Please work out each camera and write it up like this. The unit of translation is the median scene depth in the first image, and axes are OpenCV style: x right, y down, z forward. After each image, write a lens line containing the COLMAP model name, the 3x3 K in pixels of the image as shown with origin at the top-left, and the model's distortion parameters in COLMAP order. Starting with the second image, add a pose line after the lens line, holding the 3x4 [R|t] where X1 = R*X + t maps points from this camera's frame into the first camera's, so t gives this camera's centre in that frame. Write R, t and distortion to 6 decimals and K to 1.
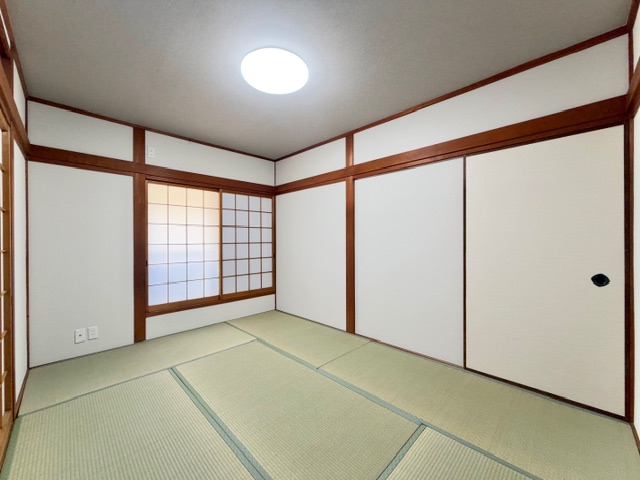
lens RADIAL K [[255.3, 0, 317.7], [0, 255.3, 241.9], [0, 0, 1]] dist [-0.001104, 0.000062]
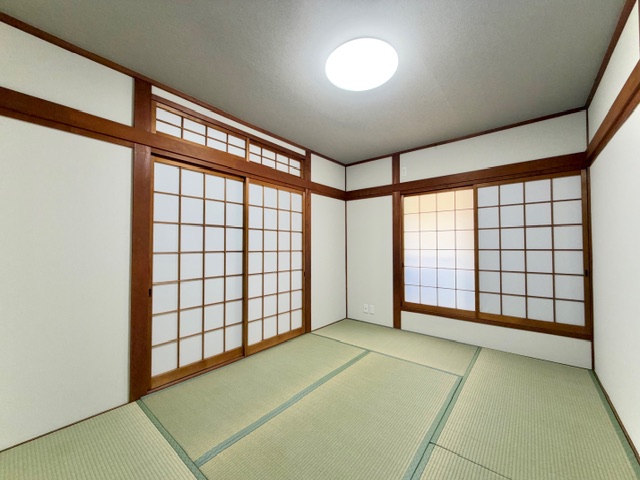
lens RADIAL K [[255.3, 0, 318.1], [0, 255.3, 242.8], [0, 0, 1]] dist [-0.001104, 0.000062]
pose [[0.106198, -0.007123, -0.994319, 0.425662], [-0.004837, 0.999959, -0.007680, -0.008144], [0.994333, 0.005626, 0.106159, 0.431739]]
